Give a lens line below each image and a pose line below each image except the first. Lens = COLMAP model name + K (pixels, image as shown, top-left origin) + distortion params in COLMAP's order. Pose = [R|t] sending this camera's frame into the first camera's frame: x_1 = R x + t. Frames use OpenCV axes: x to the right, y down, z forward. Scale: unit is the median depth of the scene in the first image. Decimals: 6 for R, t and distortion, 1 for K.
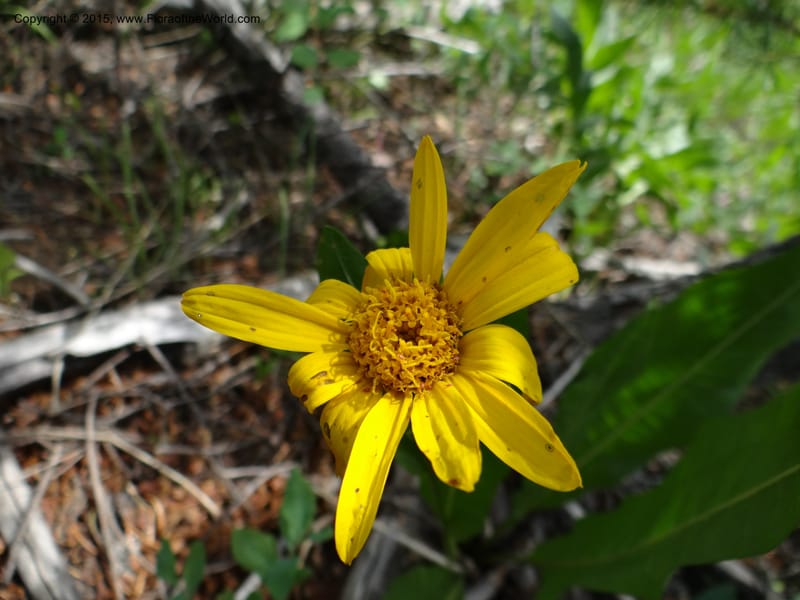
lens RADIAL K [[626.9, 0, 401.0], [0, 626.9, 303.9], [0, 0, 1]] dist [-0.007874, -0.010409]
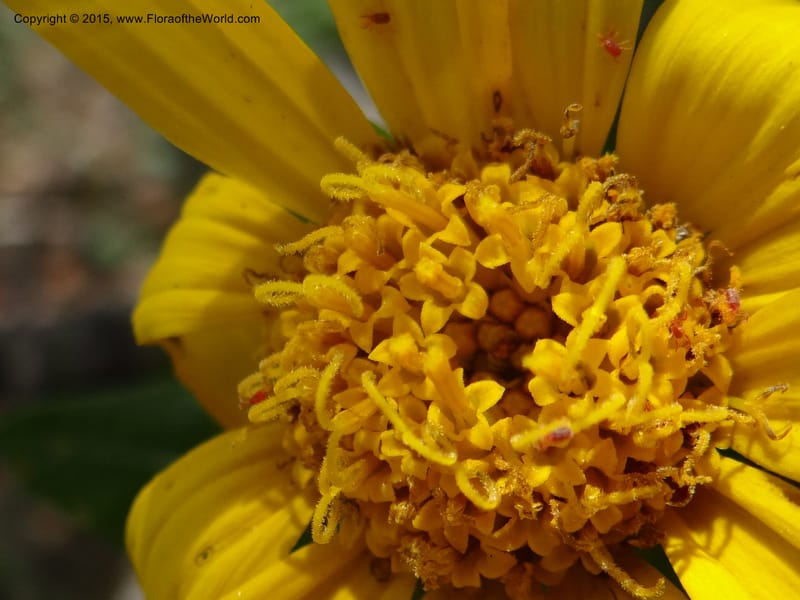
lens RADIAL K [[1260.7, 0, 402.2], [0, 1260.7, 304.5], [0, 0, 1]] dist [-0.011568, 0.000000]
pose [[0.531805, -0.834316, 0.145259, -0.020081], [0.842477, 0.538650, 0.009436, 0.001428], [-0.086117, 0.117359, 0.989349, 0.156157]]
